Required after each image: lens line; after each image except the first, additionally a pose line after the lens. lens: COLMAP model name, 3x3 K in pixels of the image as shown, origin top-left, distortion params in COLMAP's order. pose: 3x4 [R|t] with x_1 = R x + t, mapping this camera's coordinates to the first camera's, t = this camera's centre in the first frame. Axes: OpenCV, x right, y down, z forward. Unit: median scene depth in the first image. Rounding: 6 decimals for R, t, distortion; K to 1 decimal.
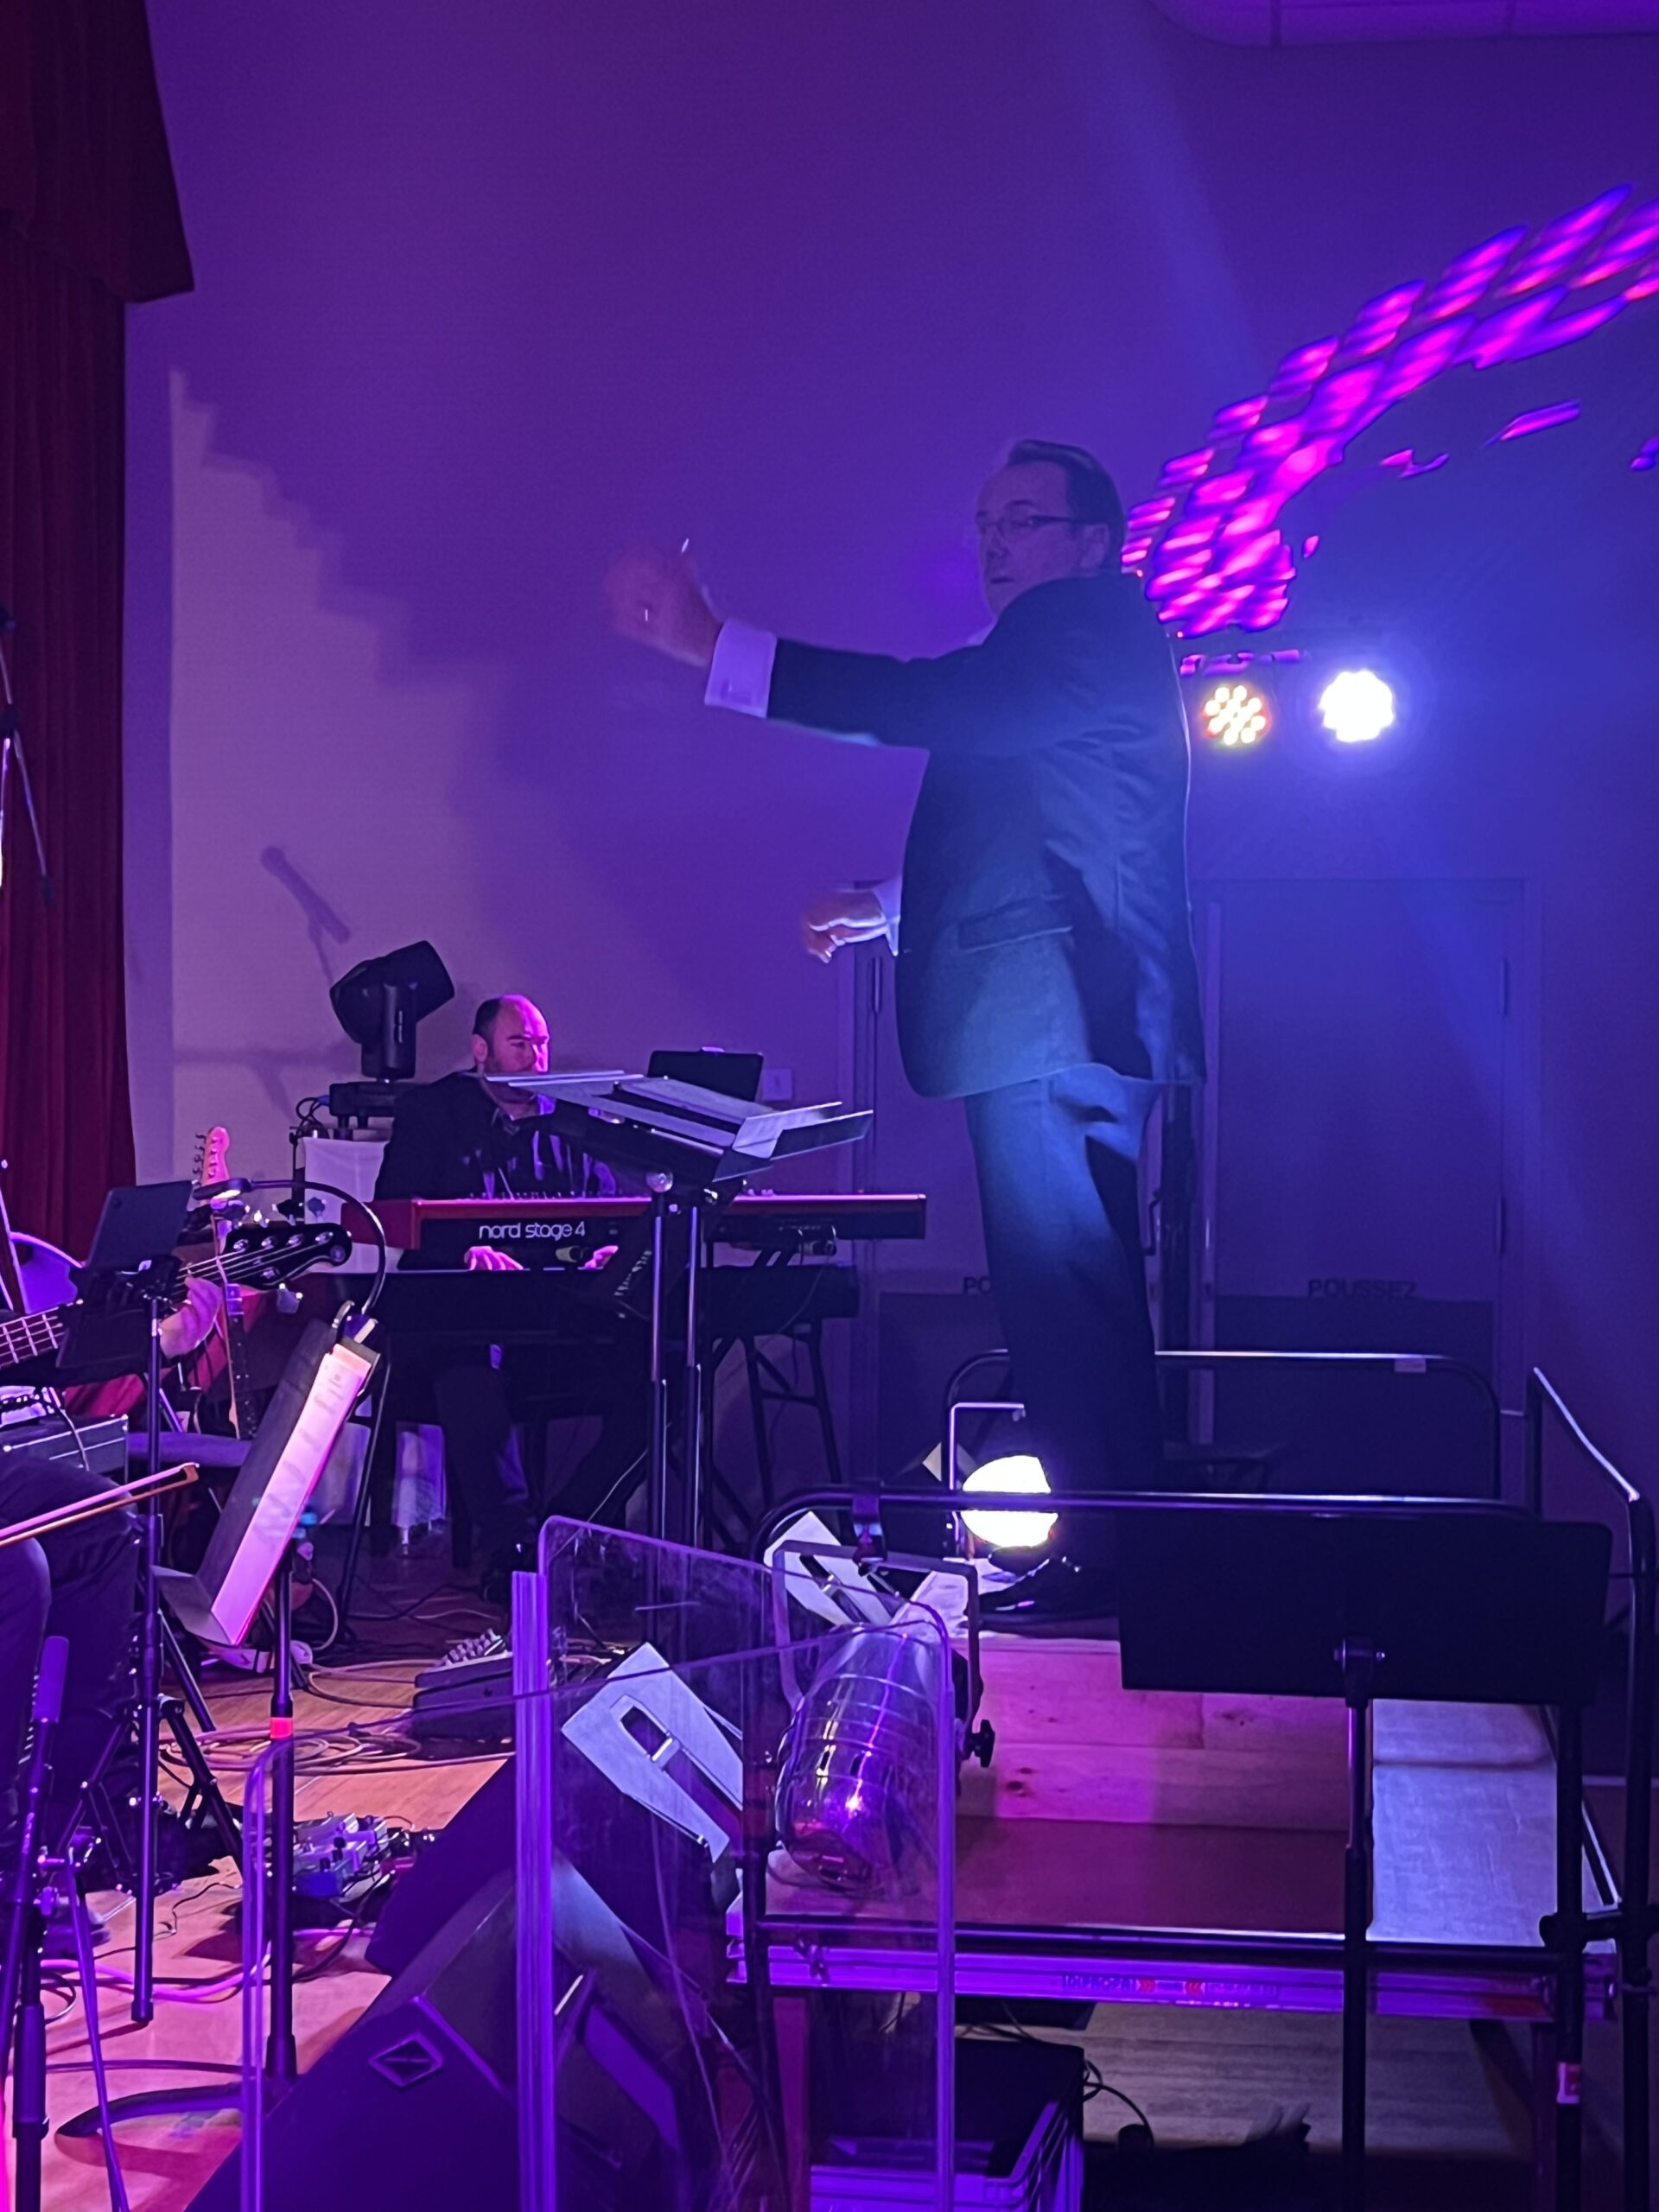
lens RADIAL K [[3506.4, 0, 829.5], [0, 3506.4, 1106.0], [0, 0, 1]] dist [0.097303, -0.259160]
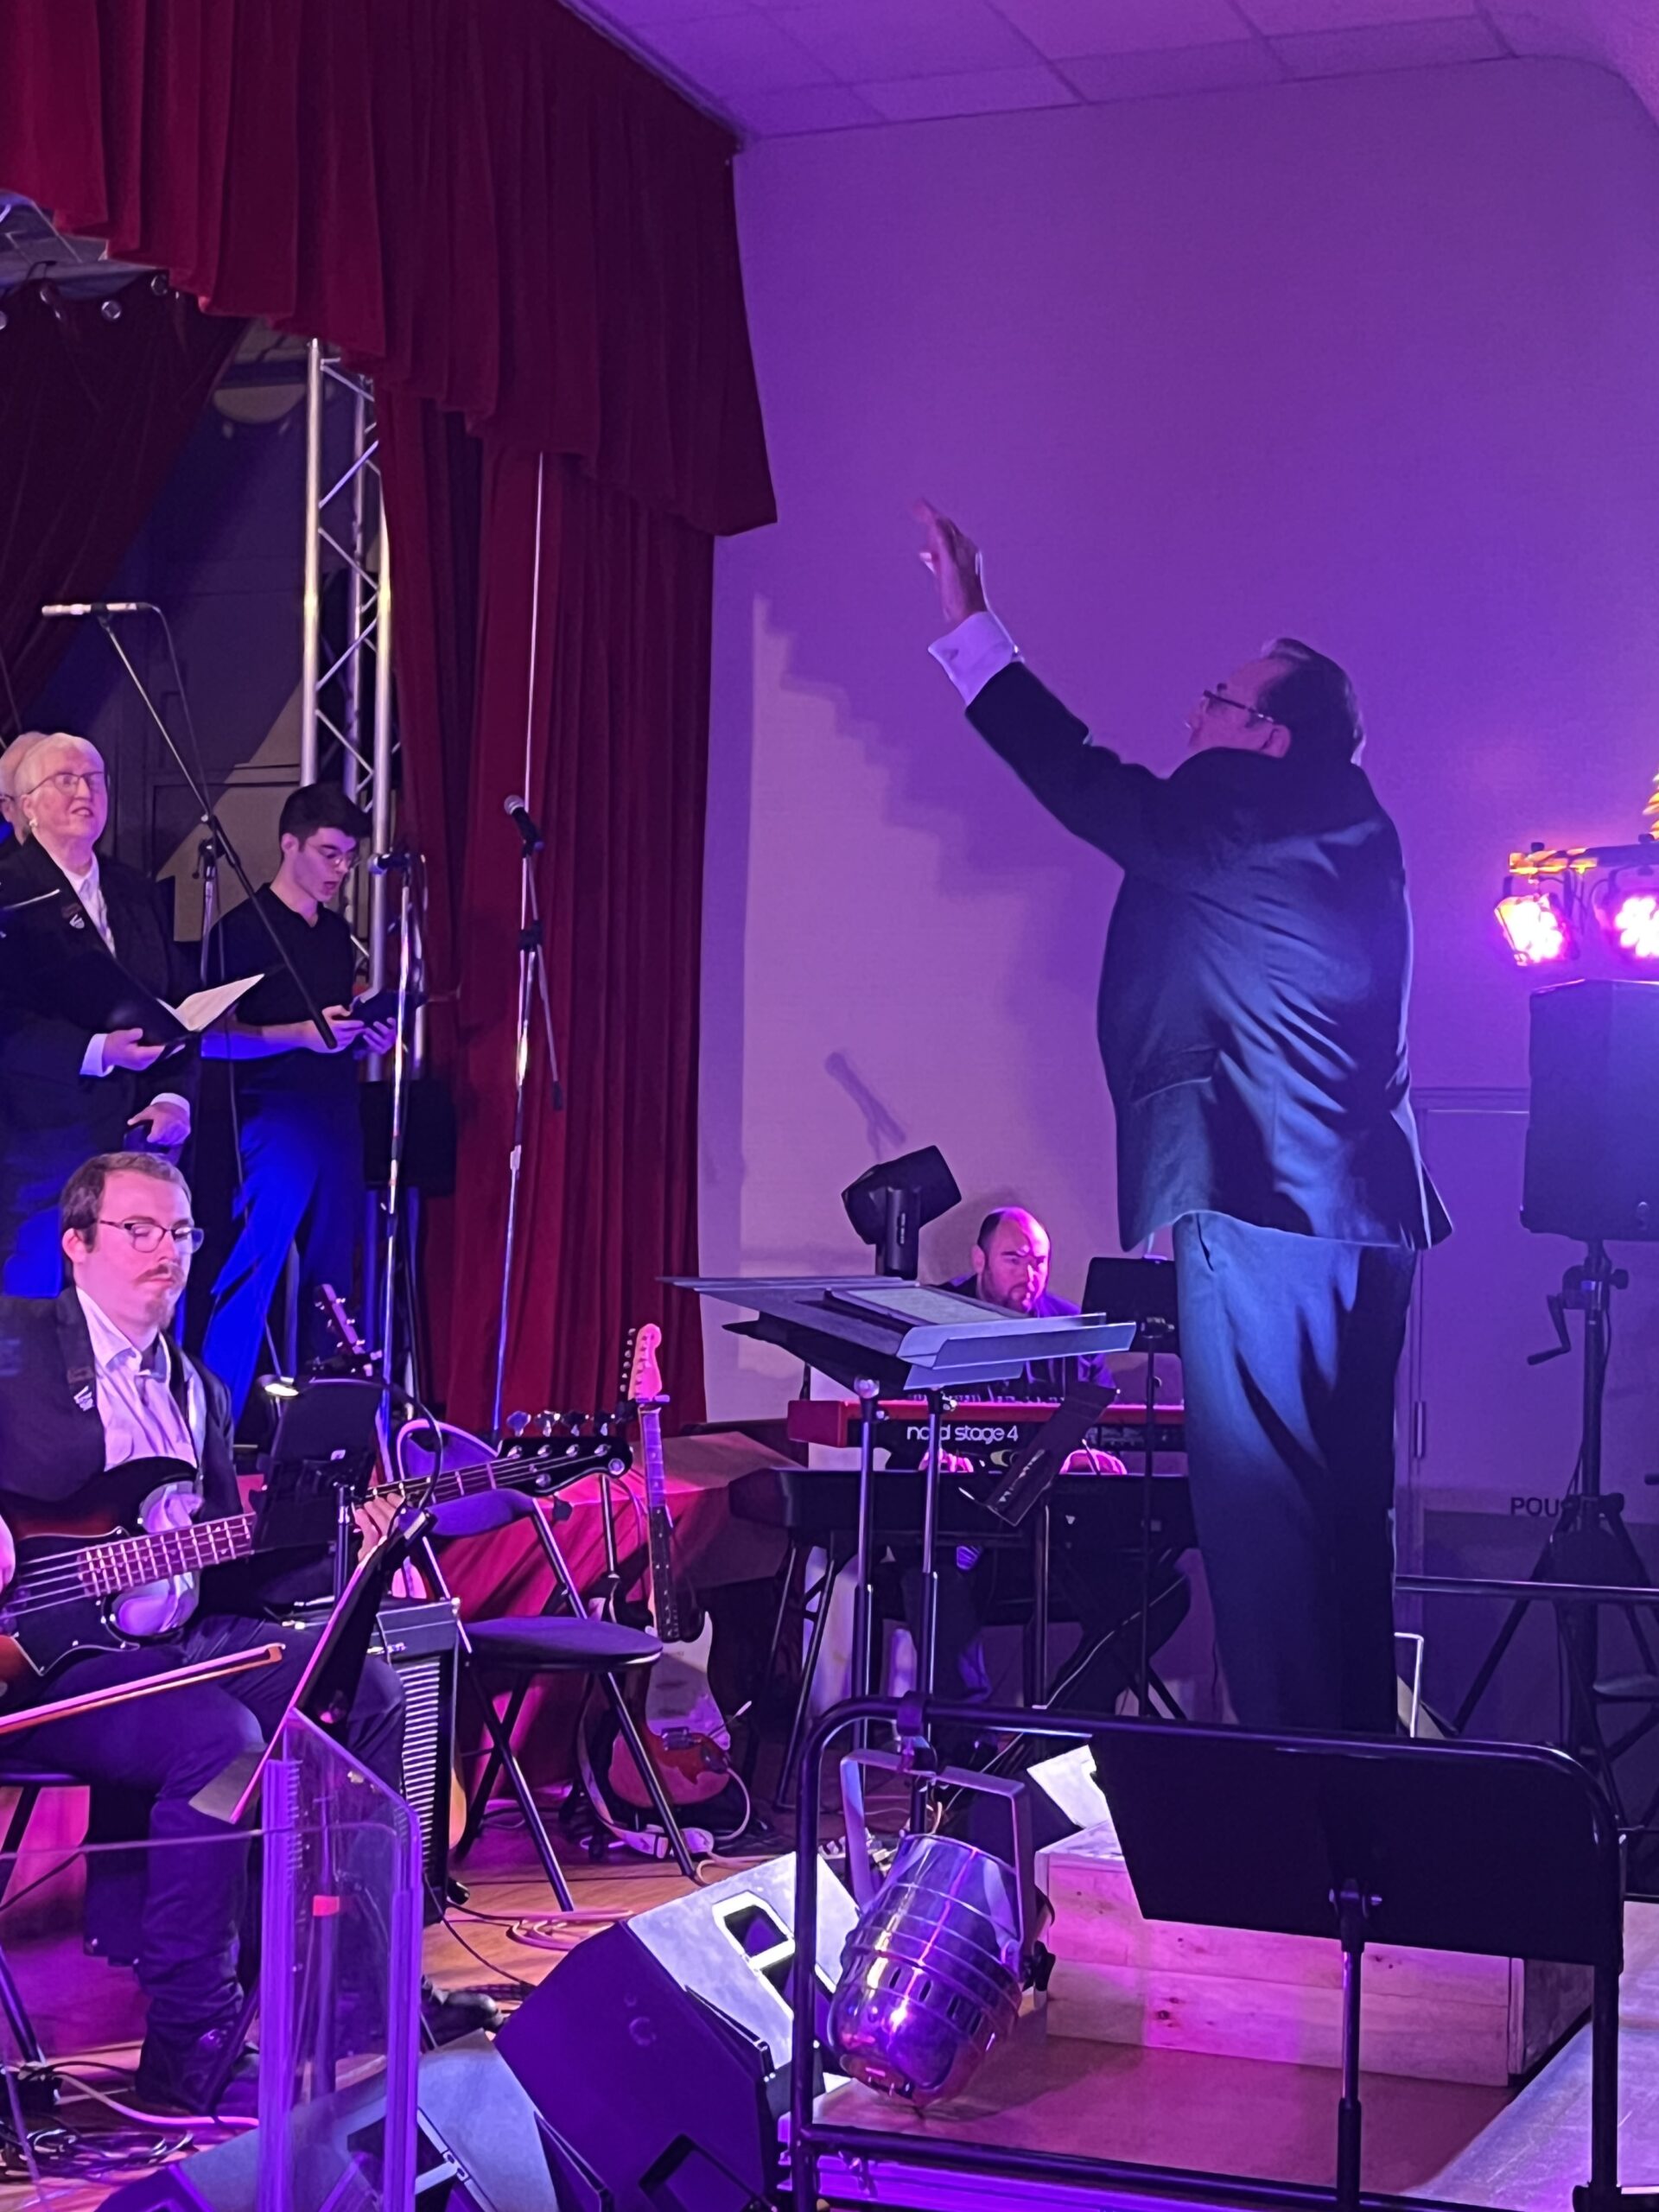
lens RADIAL K [[3506.4, 0, 829.5], [0, 3506.4, 1106.0], [0, 0, 1]] dist [0.097303, -0.259160]
pose [[0.971035, 0.008807, -0.238774, 0.129052], [-0.022358, 0.998285, -0.054101, -0.003423], [0.237888, 0.057873, 0.969567, 0.004340]]
